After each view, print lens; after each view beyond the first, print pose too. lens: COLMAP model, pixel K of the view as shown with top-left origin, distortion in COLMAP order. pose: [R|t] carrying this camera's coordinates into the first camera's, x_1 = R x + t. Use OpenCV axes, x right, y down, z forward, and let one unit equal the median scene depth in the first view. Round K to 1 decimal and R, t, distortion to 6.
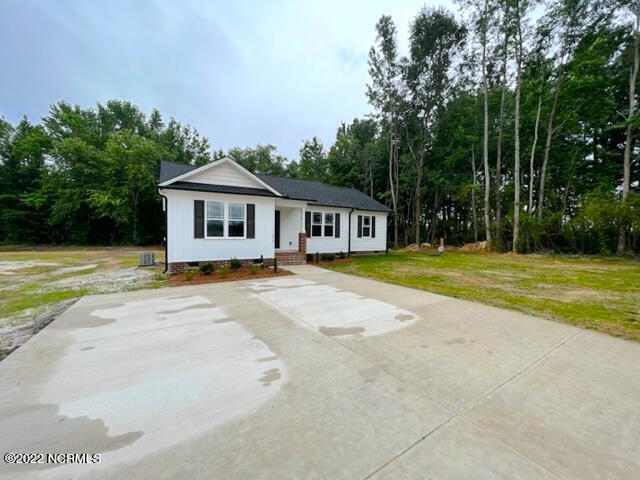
lens RADIAL K [[256.3, 0, 319.7], [0, 256.3, 240.8], [0, 0, 1]] dist [-0.000902, 0.000098]
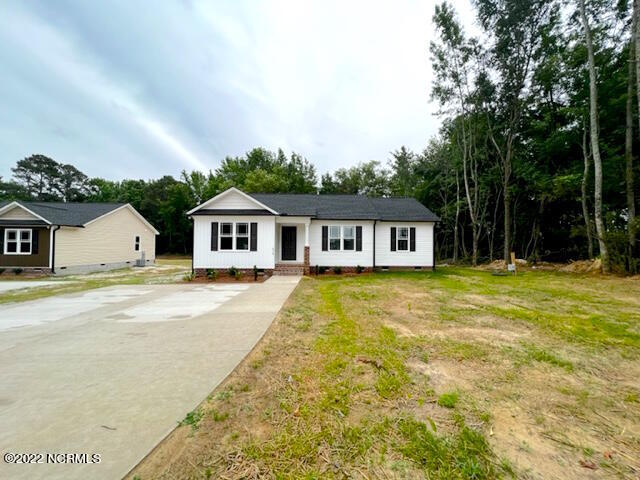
lens RADIAL K [[256.3, 0, 319.7], [0, 256.3, 240.8], [0, 0, 1]] dist [-0.000902, 0.000098]
pose [[0.874292, -0.014933, -0.485171, 0.372571], [-0.011141, 0.998646, -0.050813, -0.000226], [0.485273, 0.049830, 0.872942, 0.065068]]
